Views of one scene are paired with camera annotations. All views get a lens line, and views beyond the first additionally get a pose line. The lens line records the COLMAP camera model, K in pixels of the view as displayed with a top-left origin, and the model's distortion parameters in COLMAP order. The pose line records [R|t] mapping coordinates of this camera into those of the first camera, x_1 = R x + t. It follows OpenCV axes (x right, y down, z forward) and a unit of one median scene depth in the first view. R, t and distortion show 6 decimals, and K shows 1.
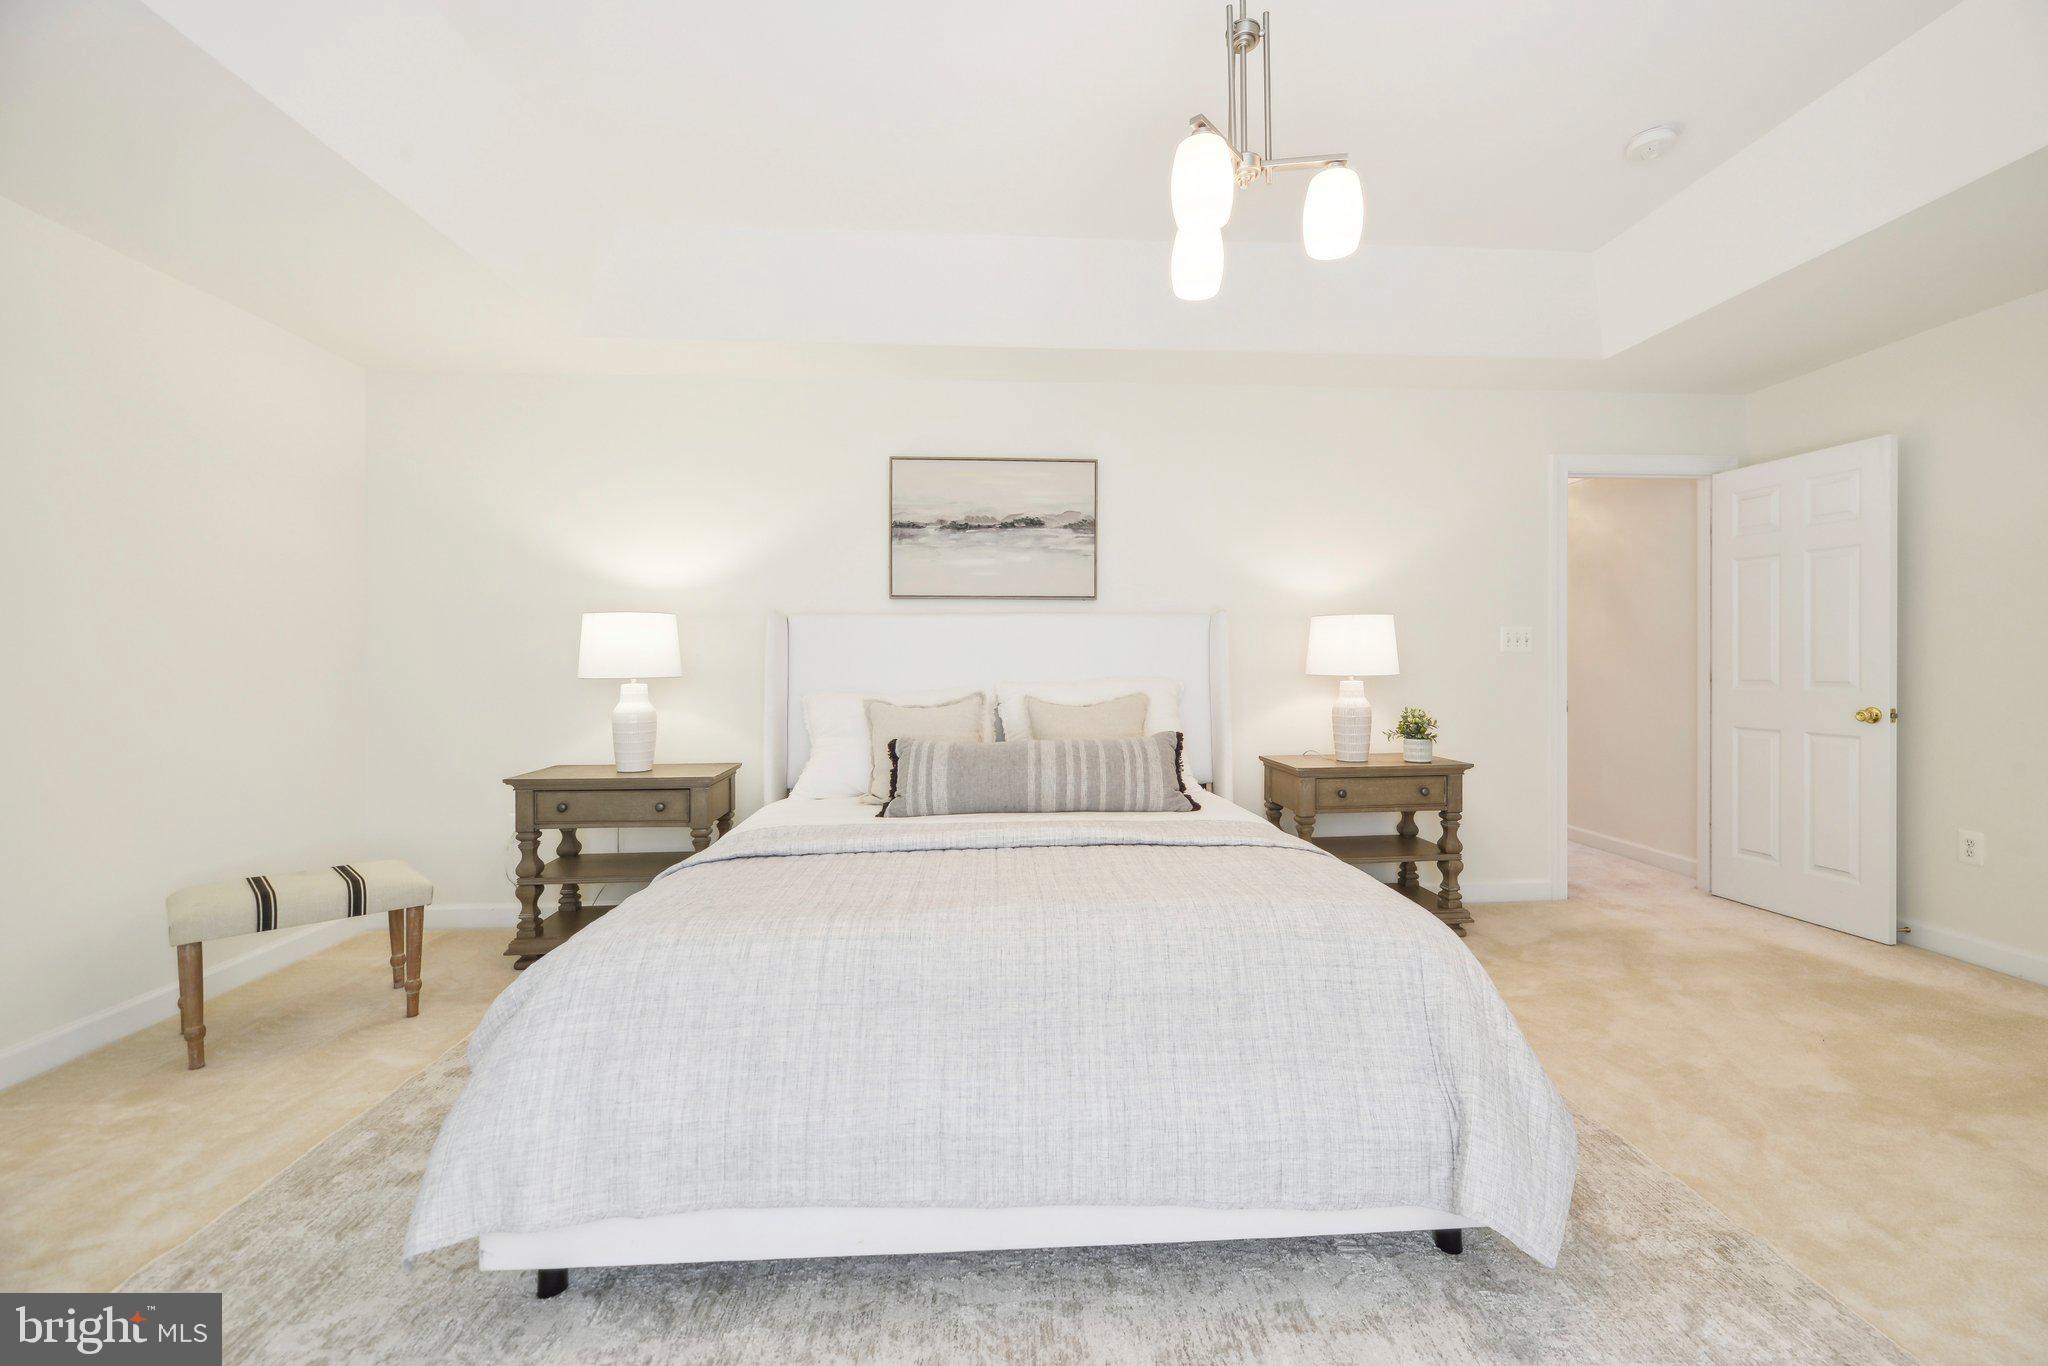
lens RADIAL K [[848.3, 0, 1037.6], [0, 848.3, 683.9], [0, 0, 1]] dist [-0.002062, -0.000768]
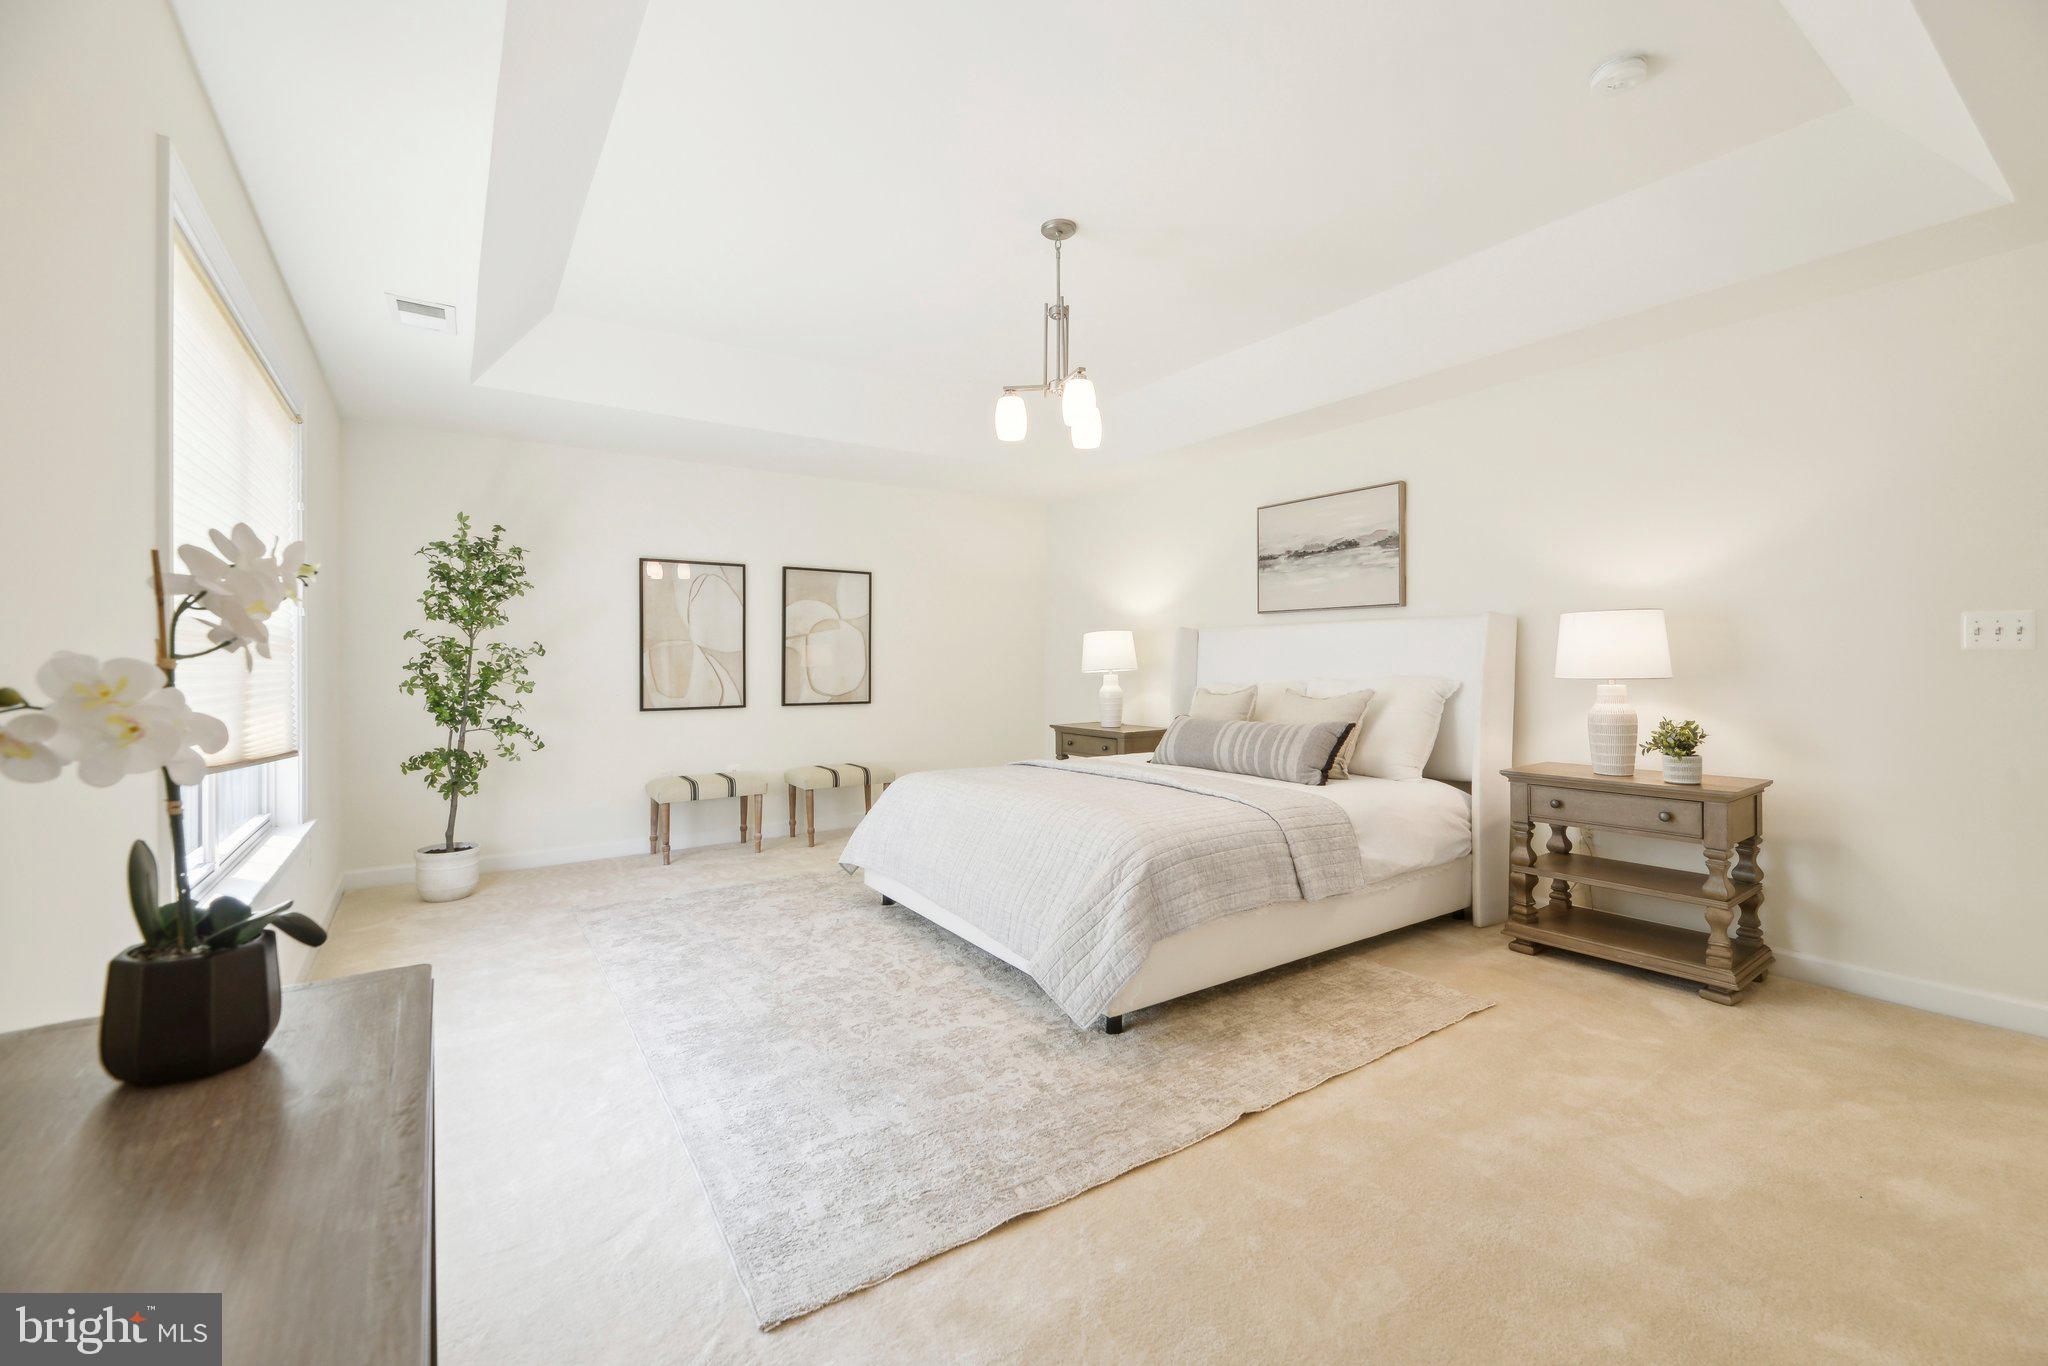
lens RADIAL K [[838.8, 0, 1019.7], [0, 838.8, 666.2], [0, 0, 1]] dist [-0.001026, -0.000115]
pose [[0.506518, 0.006784, -0.862203, 0.837372], [-0.019301, 0.999808, -0.003471, -0.007864], [0.862013, 0.018399, 0.506551, 0.015125]]
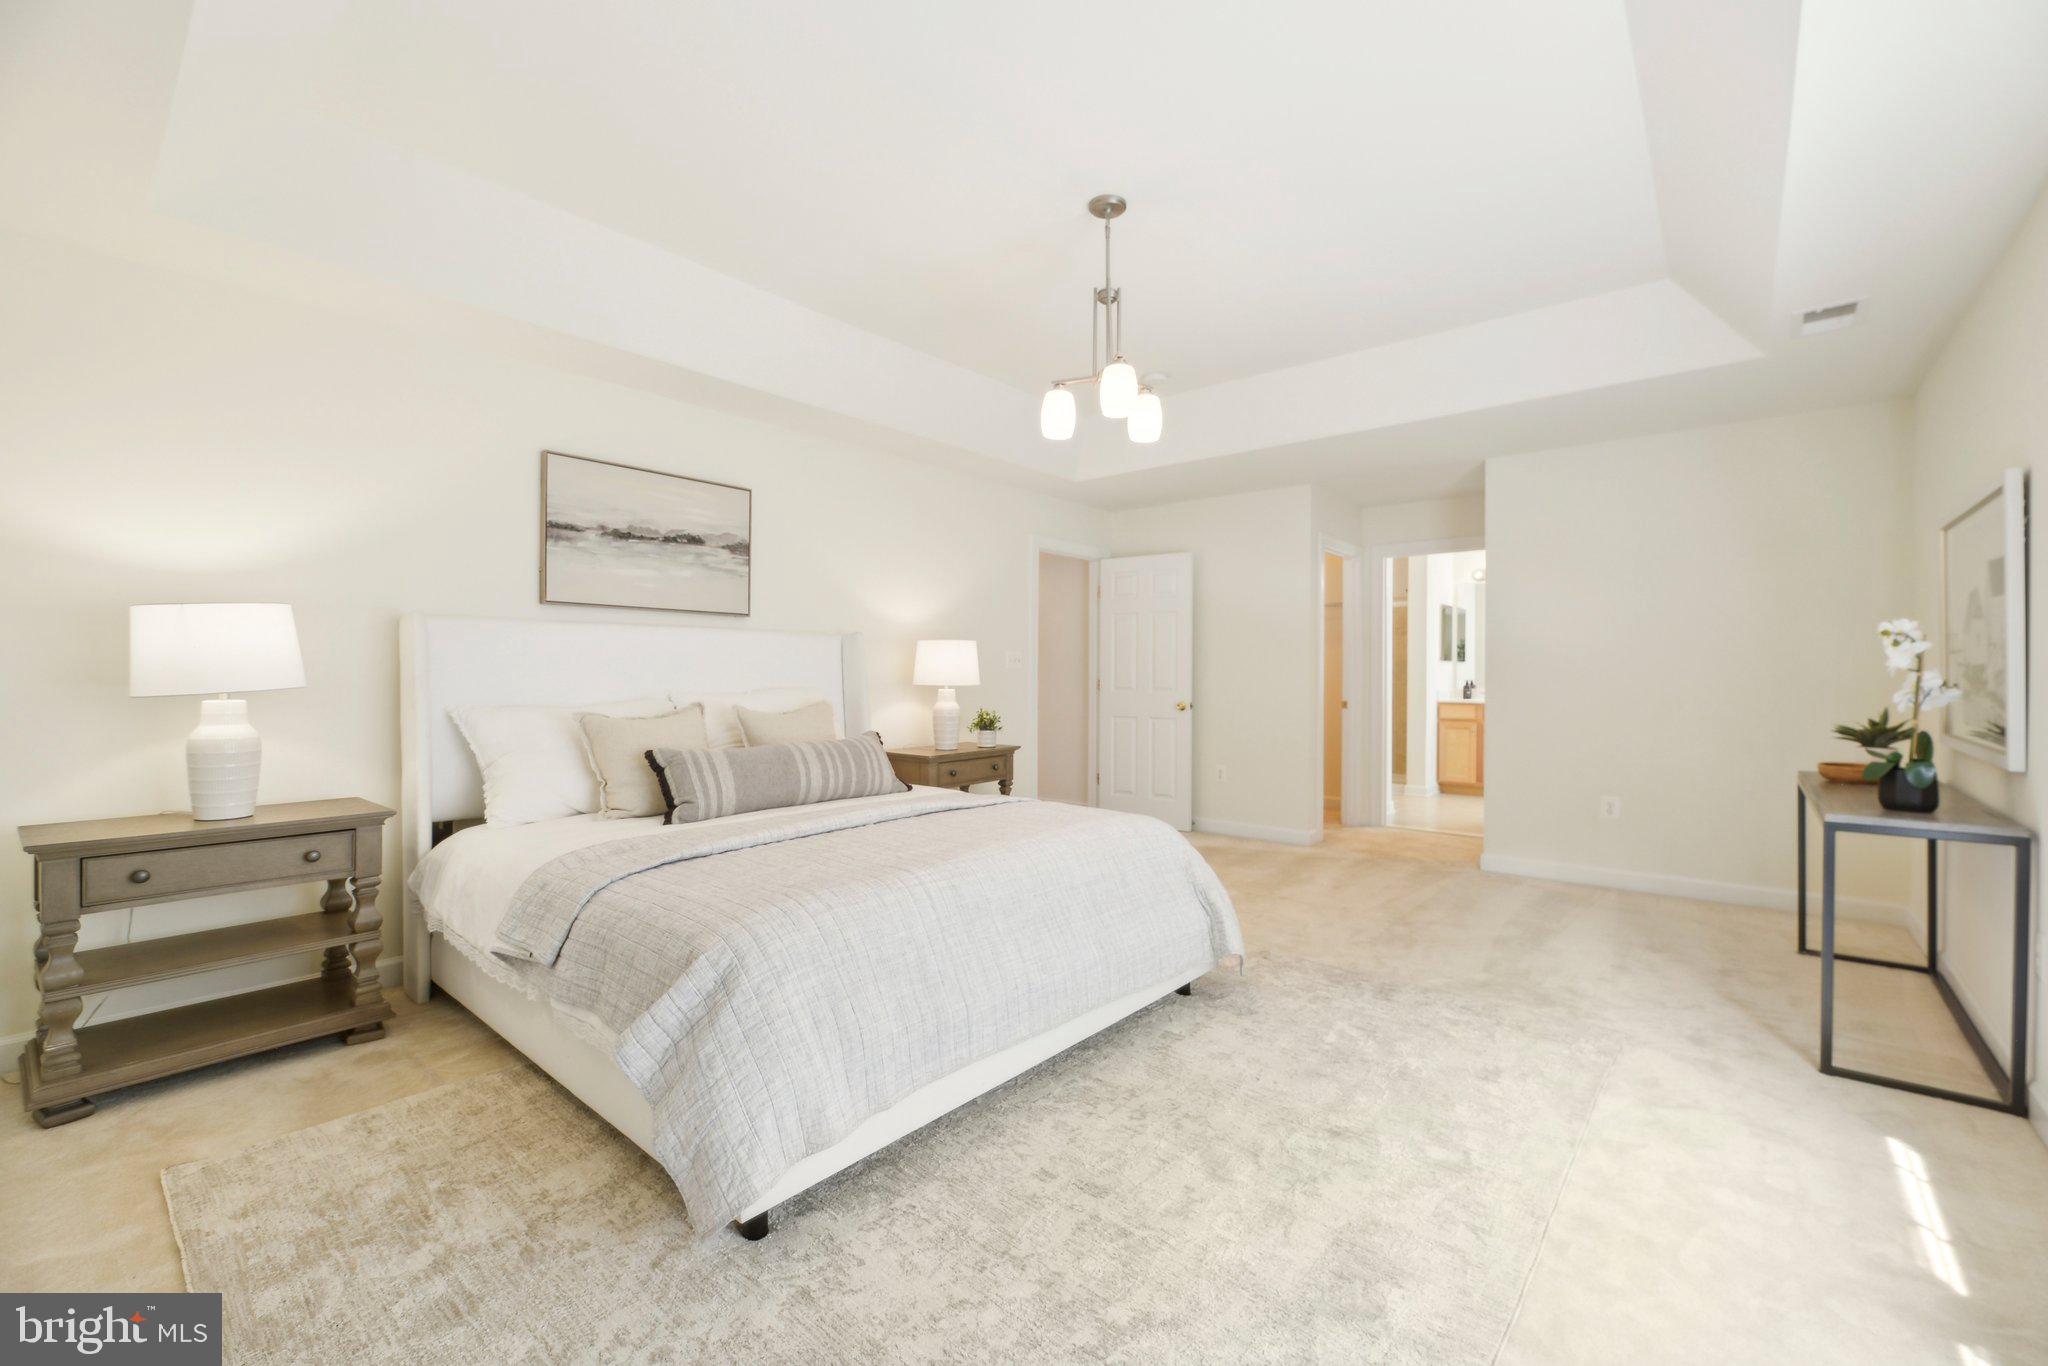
lens RADIAL K [[848.3, 0, 1037.6], [0, 848.3, 683.9], [0, 0, 1]] dist [-0.002062, -0.000768]
pose [[0.690604, -0.002185, 0.723230, -0.510202], [0.010179, 0.999926, -0.006698, -0.001748], [-0.723161, 0.011988, 0.690575, -0.025962]]
